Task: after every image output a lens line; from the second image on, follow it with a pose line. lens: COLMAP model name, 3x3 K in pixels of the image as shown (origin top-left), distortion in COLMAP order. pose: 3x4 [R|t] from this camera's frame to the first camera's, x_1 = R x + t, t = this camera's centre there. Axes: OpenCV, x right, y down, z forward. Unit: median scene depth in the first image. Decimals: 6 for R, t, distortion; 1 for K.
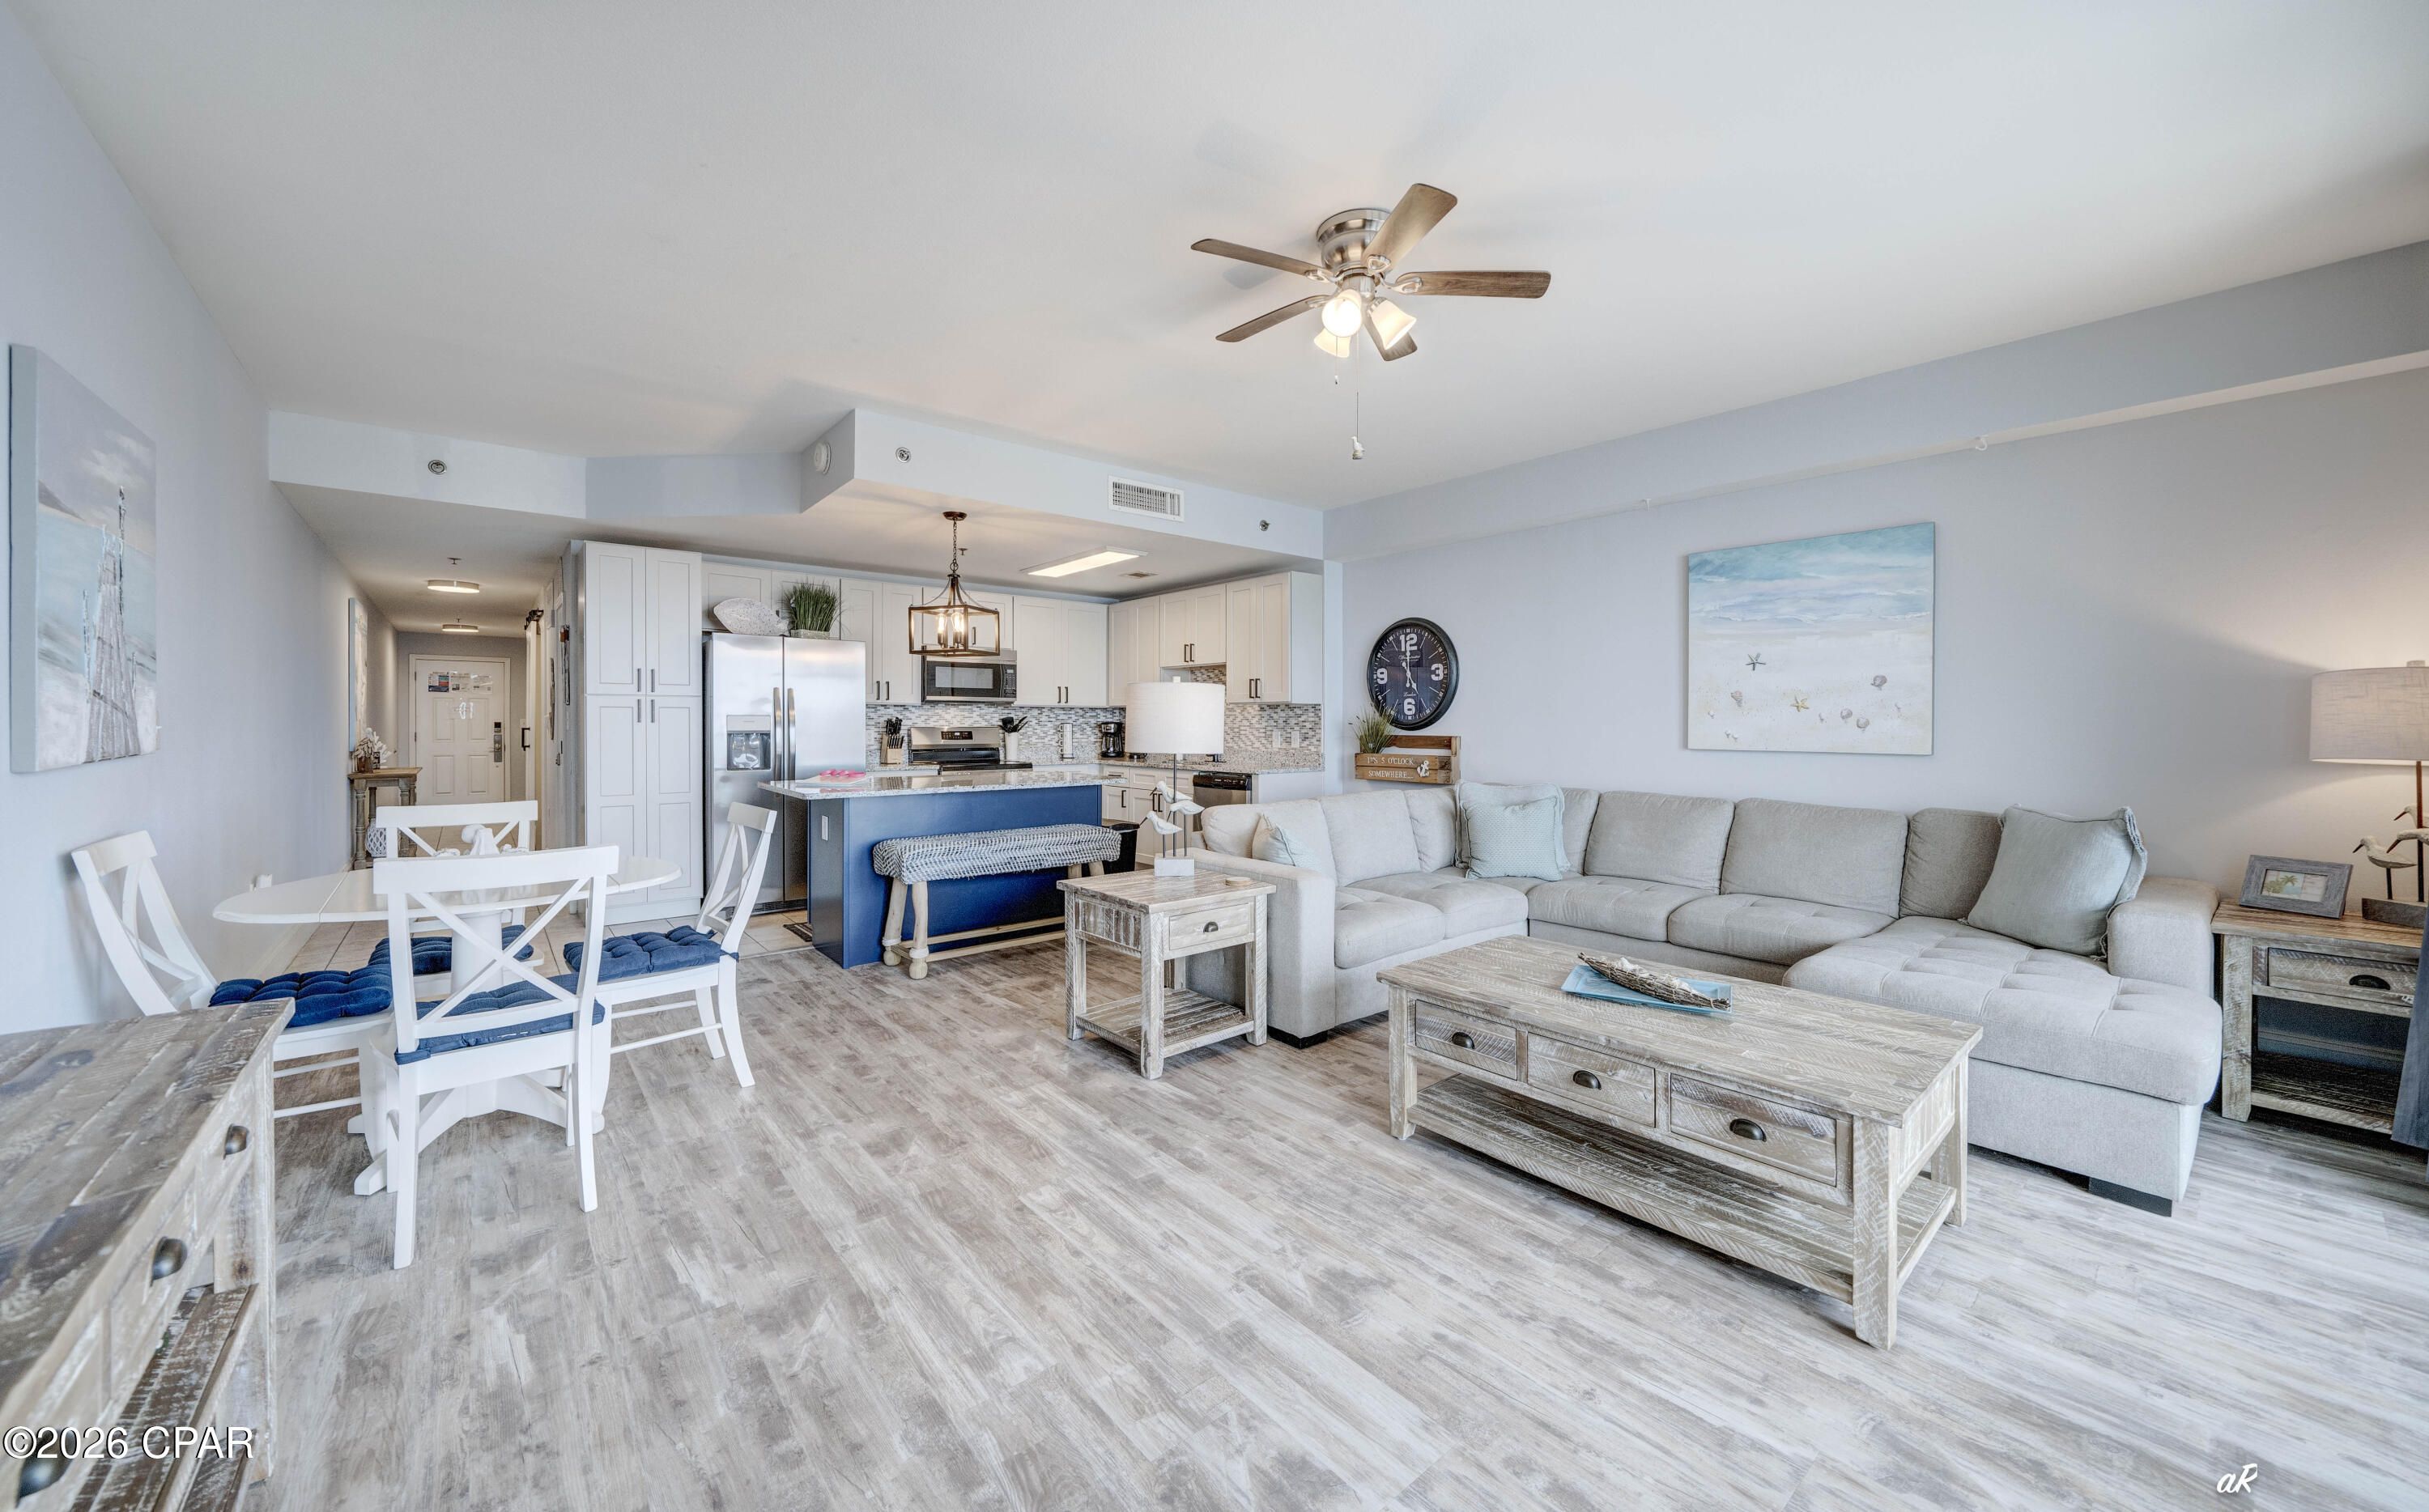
lens RADIAL K [[871.7, 0, 1184.6], [0, 871.7, 734.4], [0, 0, 1]] dist [-0.006853, 0.000394]
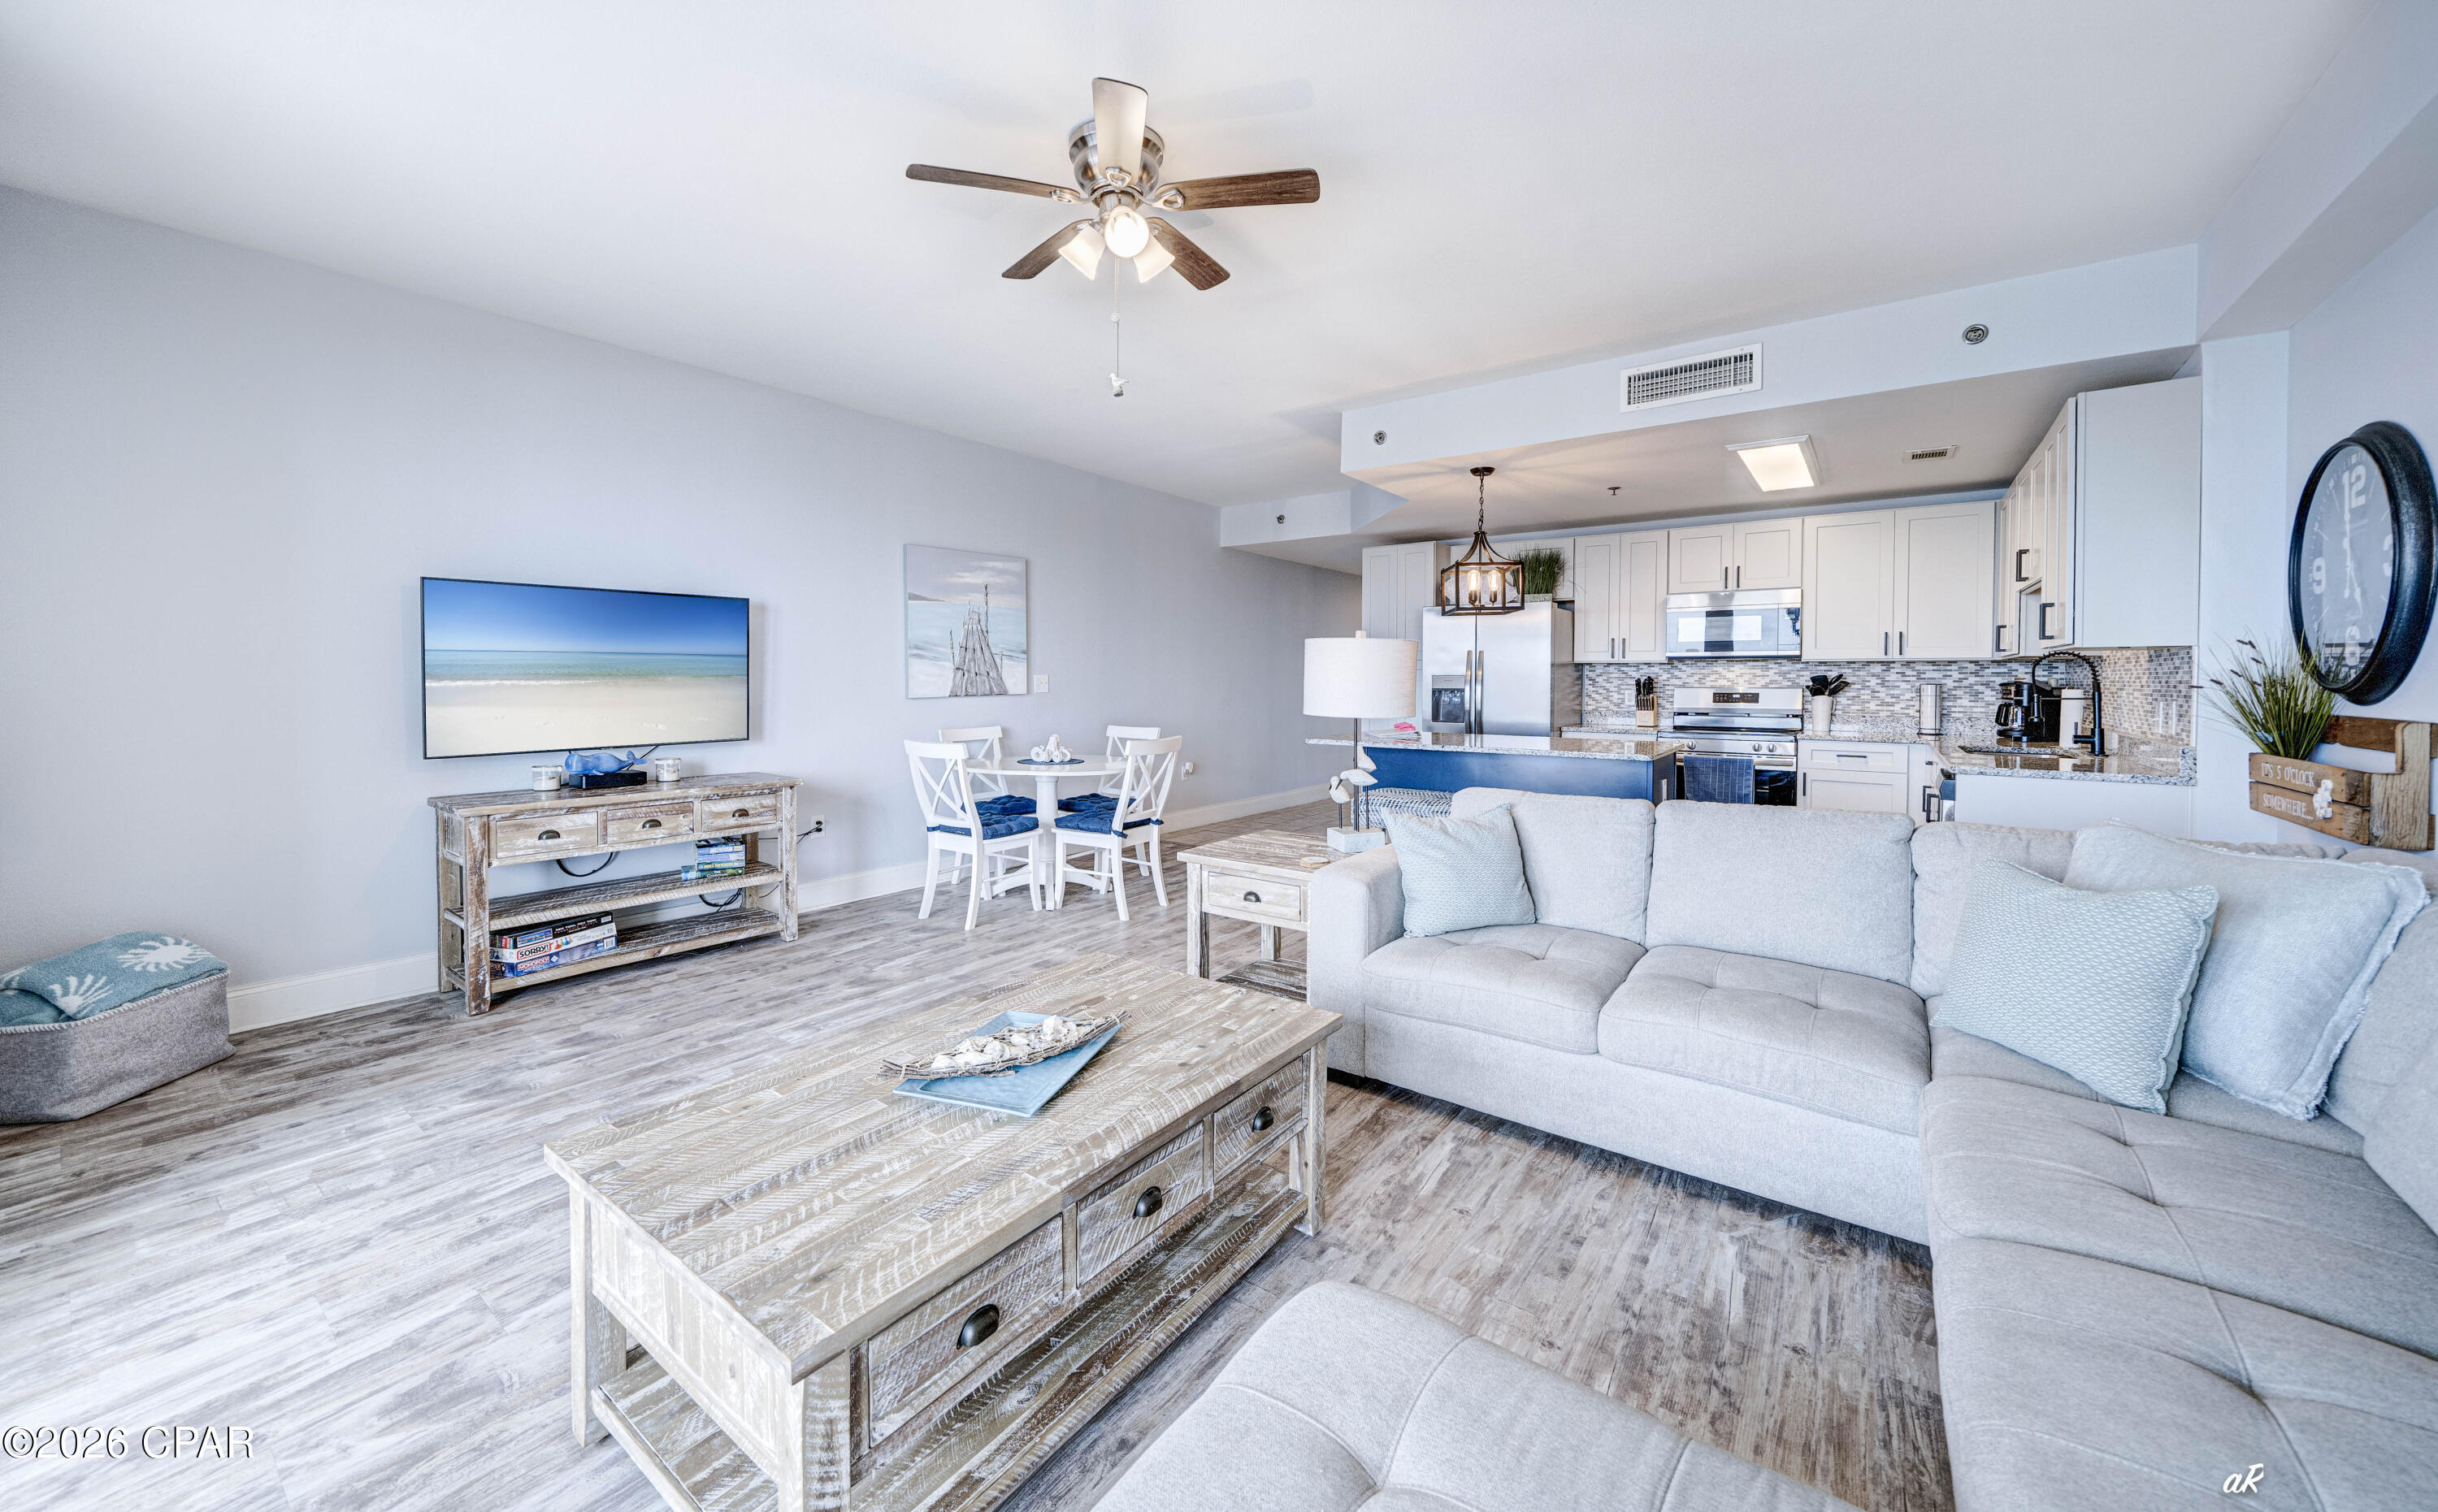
lens RADIAL K [[875.0, 0, 1250.6], [0, 875.0, 695.7], [0, 0, 1]] dist [-0.006853, 0.000394]
pose [[0.274996, 0.018558, -0.961266, 0.569021], [-0.015846, 0.999765, 0.014768, -0.007795], [0.961315, 0.011171, 0.275226, 0.442680]]
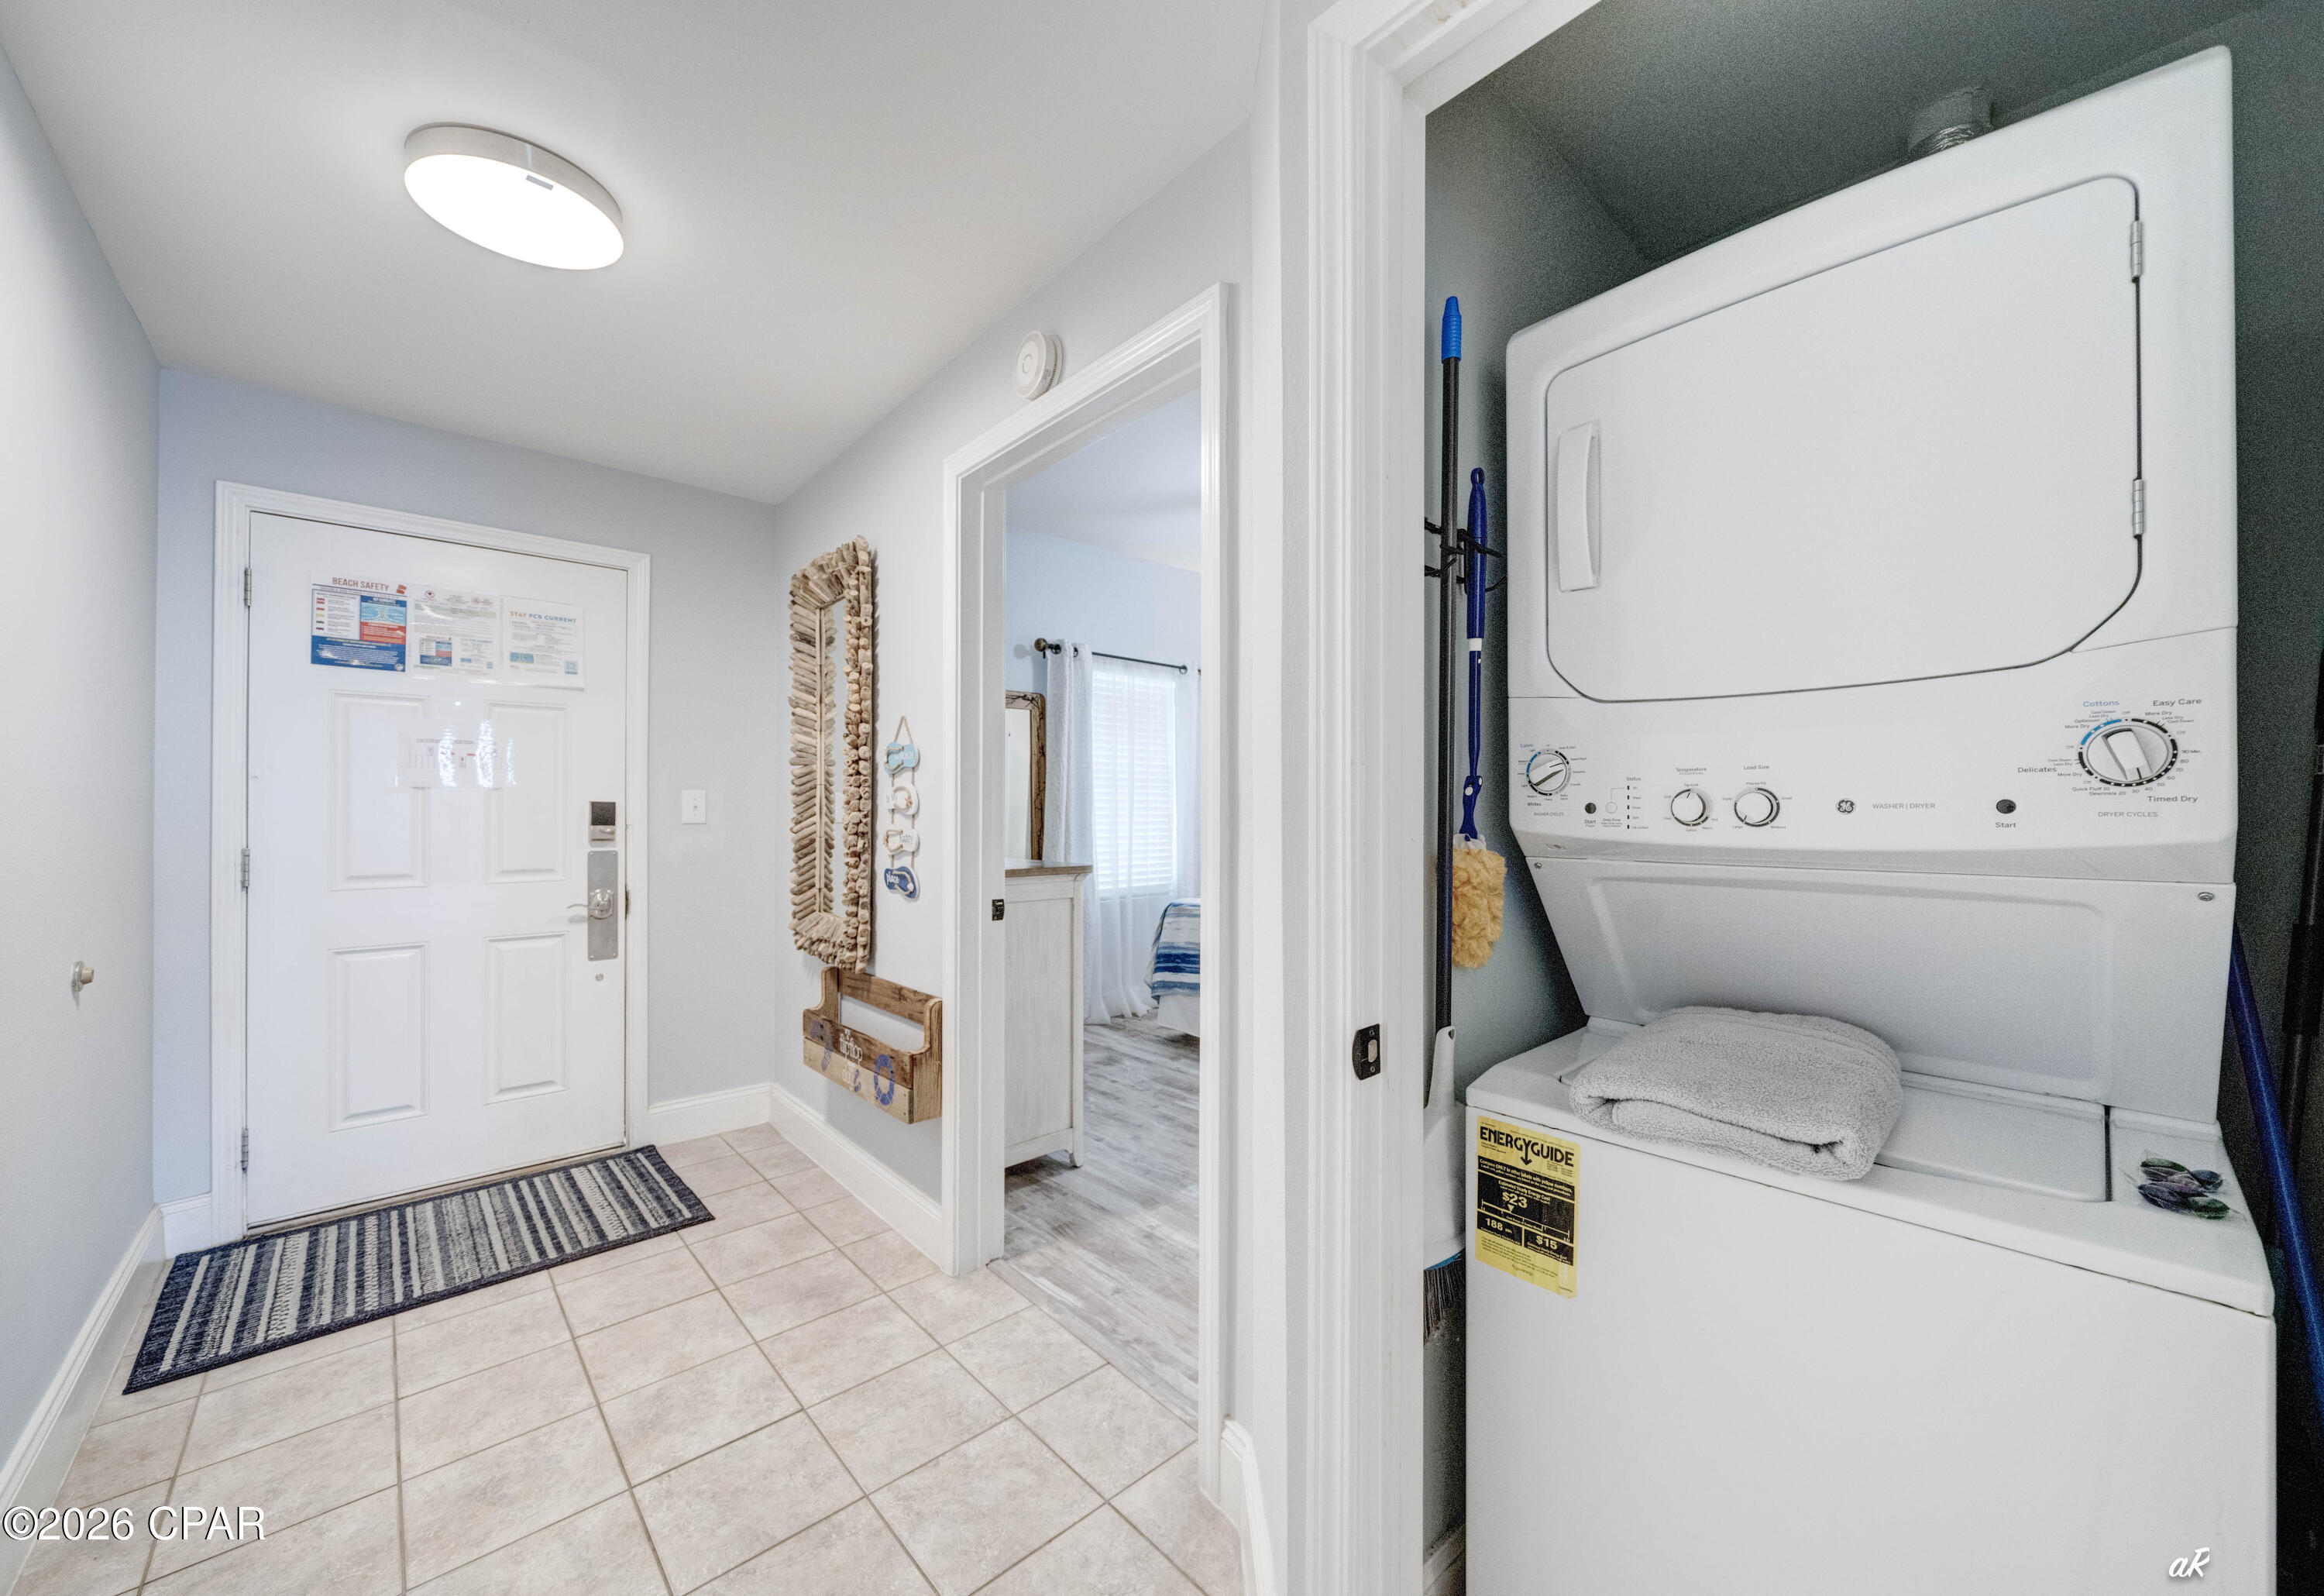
lens RADIAL K [[903.6, 0, 1223.7], [0, 903.6, 808.1], [0, 0, 1]] dist [0.000739, -0.000066]
pose [[0.997525, -0.001325, 0.070298, -1.483147], [0.002546, 0.999847, -0.017283, -0.018118], [-0.070265, 0.017419, 0.997376, 1.708470]]
